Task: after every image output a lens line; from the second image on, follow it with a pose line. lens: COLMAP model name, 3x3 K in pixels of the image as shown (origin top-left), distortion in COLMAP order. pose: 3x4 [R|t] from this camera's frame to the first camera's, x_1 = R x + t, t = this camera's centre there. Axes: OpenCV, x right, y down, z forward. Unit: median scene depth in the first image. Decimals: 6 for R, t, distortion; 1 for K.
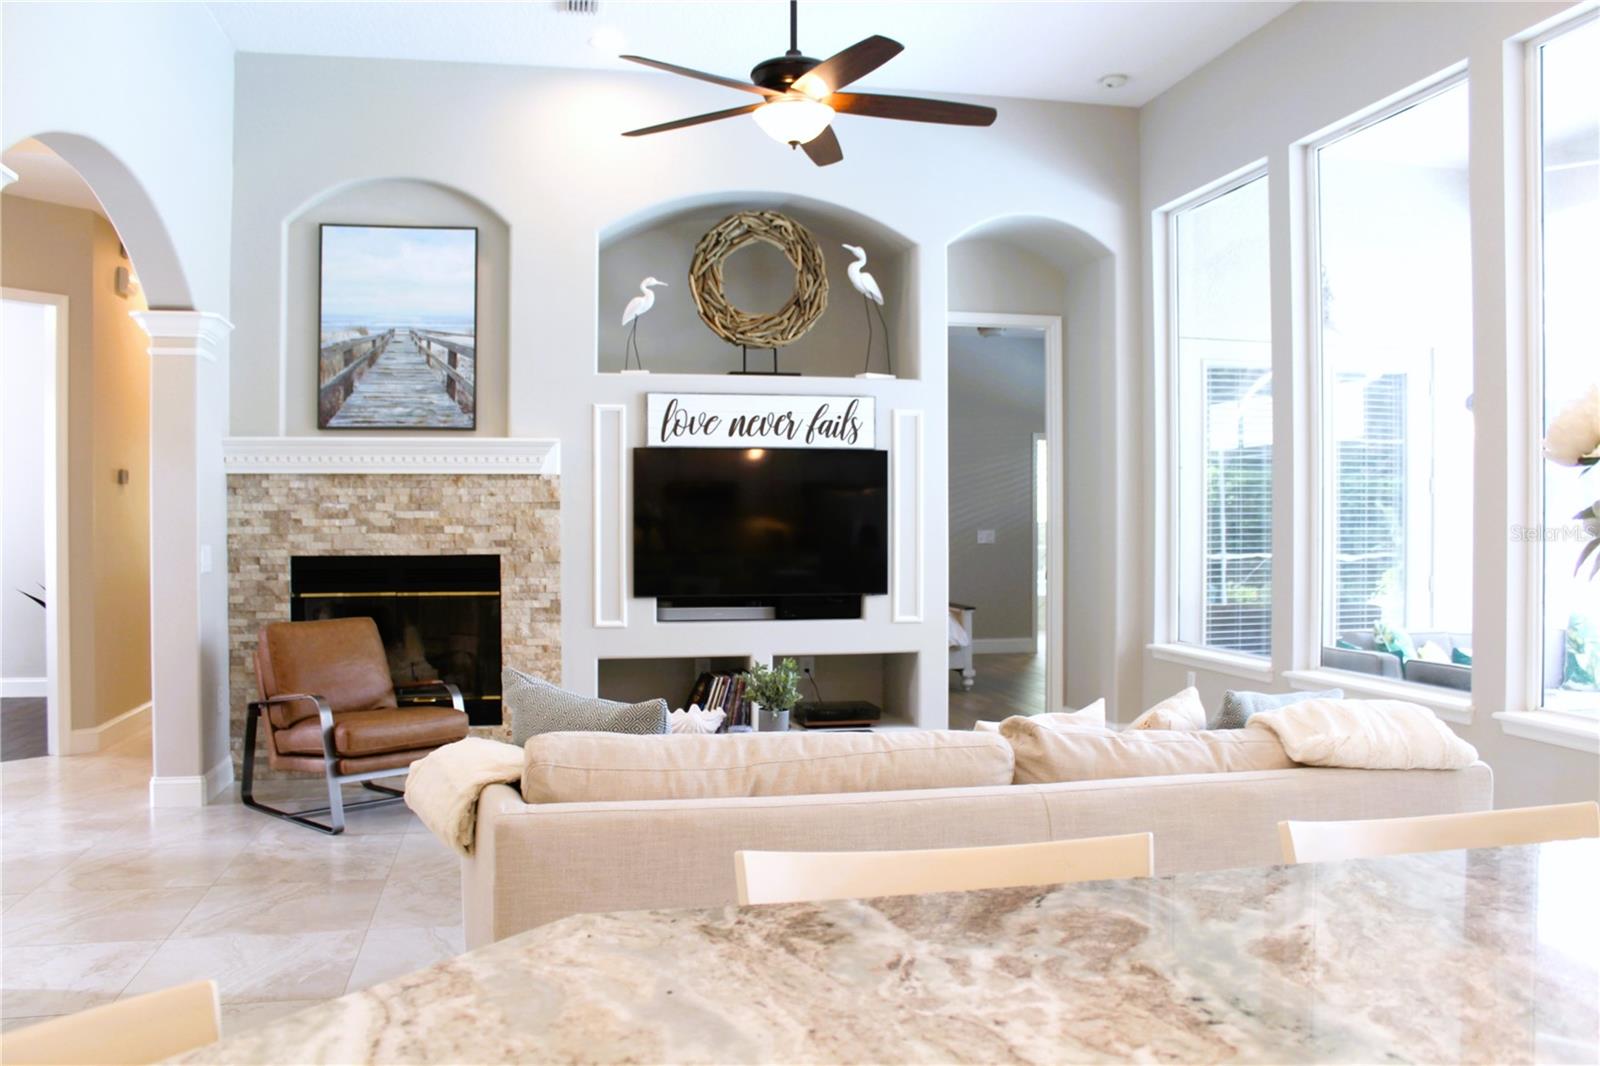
lens RADIAL K [[1344.3, 0, 800.0], [0, 1344.3, 533.0], [0, 0, 1]] dist [-0.153877, 0.132565]
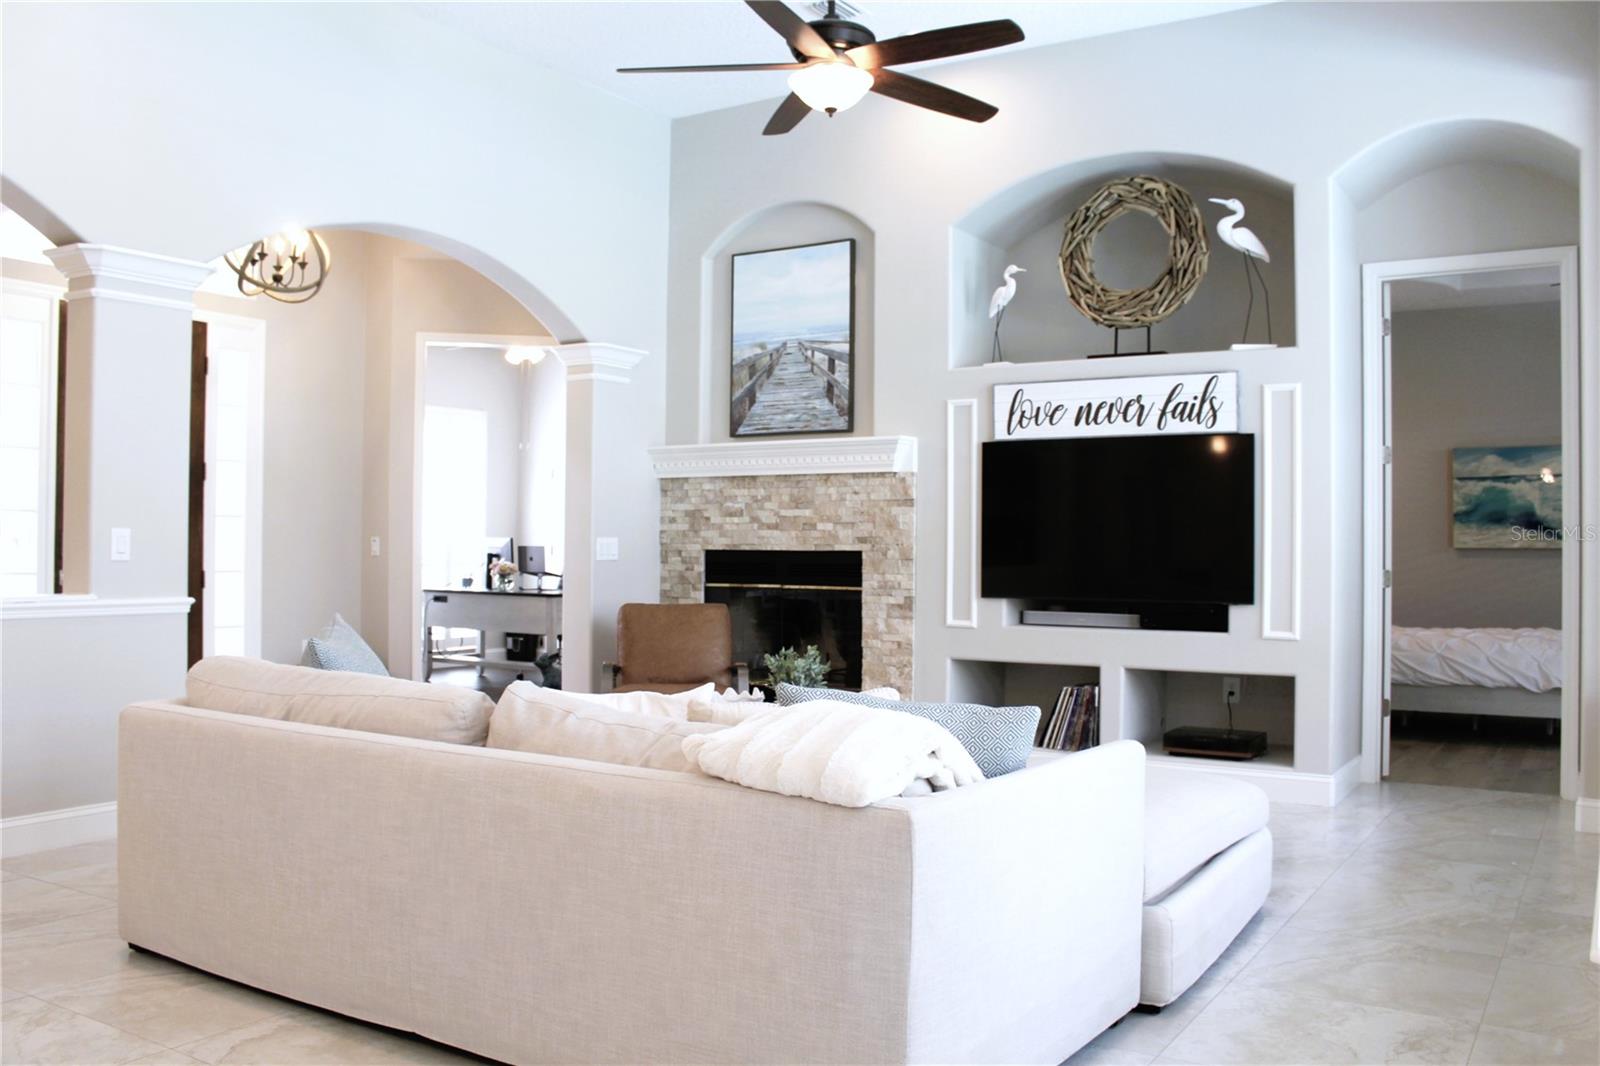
lens RADIAL K [[1344.3, 0, 800.0], [0, 1344.3, 533.0], [0, 0, 1]] dist [-0.153877, 0.132565]
pose [[0.719082, 0.000100, -0.694926, 0.461555], [-0.015830, 0.999743, -0.016237, 0.019907], [0.694745, 0.022676, 0.718898, 0.218864]]
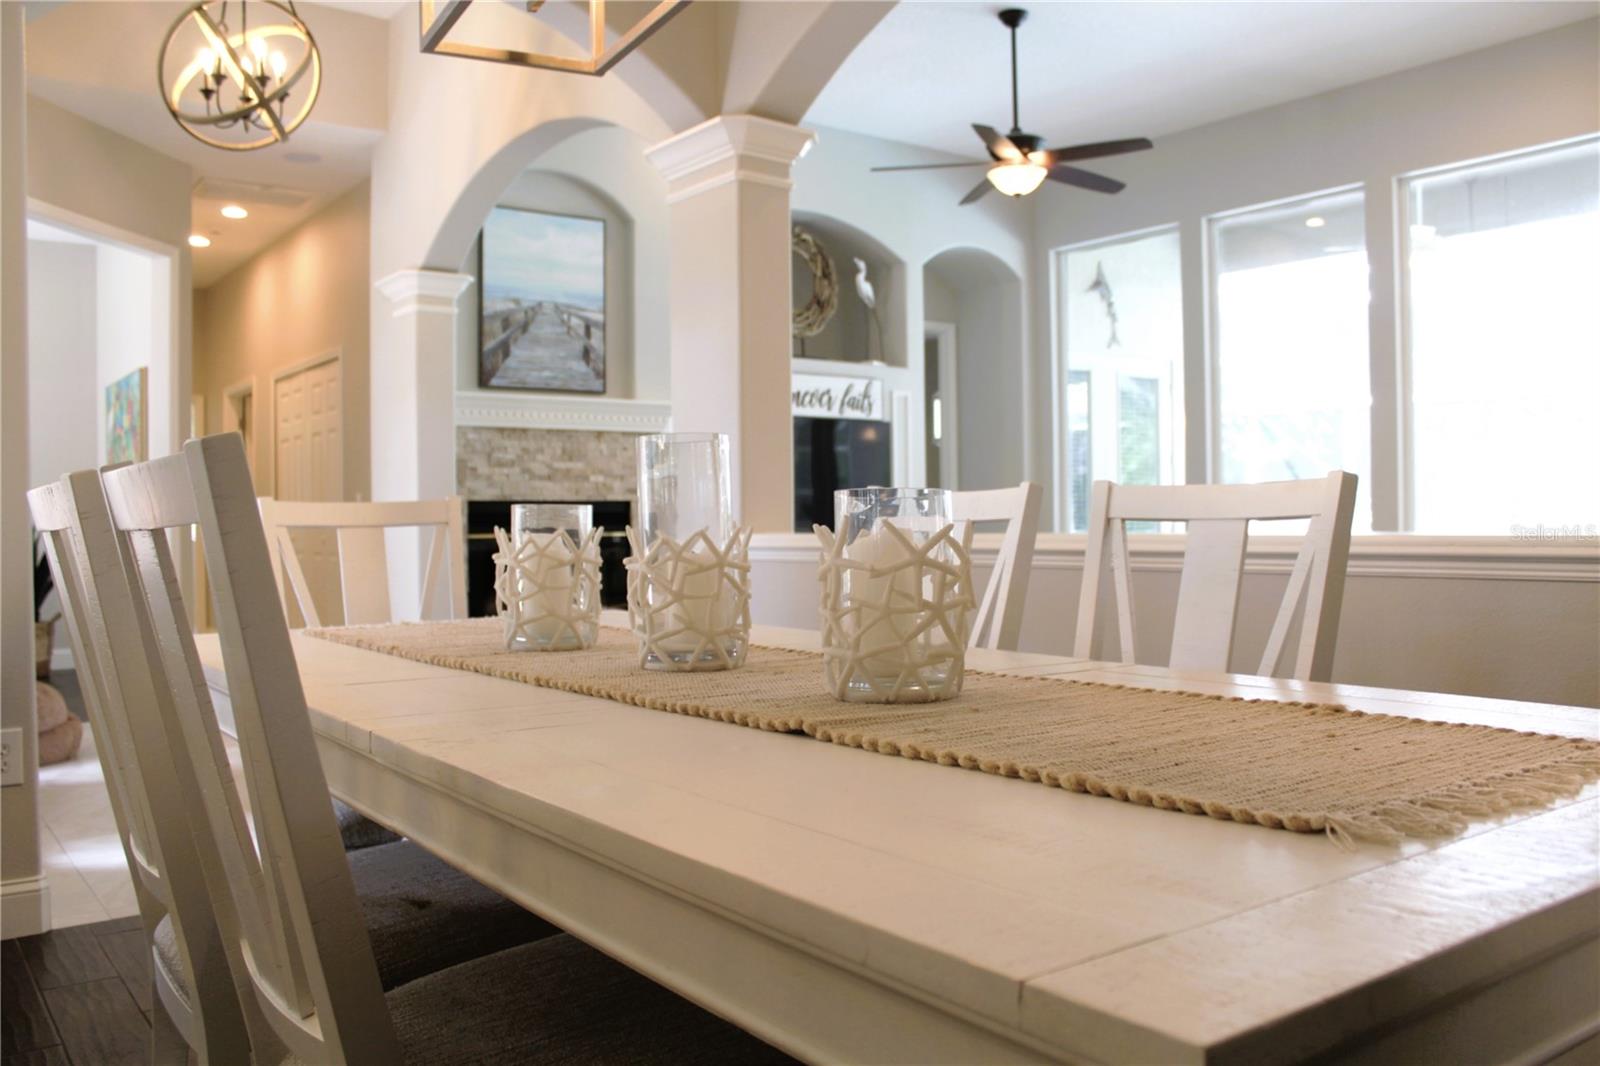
lens RADIAL K [[1344.3, 0, 800.0], [0, 1344.3, 533.0], [0, 0, 1]] dist [-0.153877, 0.132565]
pose [[0.903409, -0.010014, 0.428663, -0.593849], [0.013079, 0.999906, -0.004206, 0.051301], [-0.428581, 0.009406, 0.903454, -0.124917]]
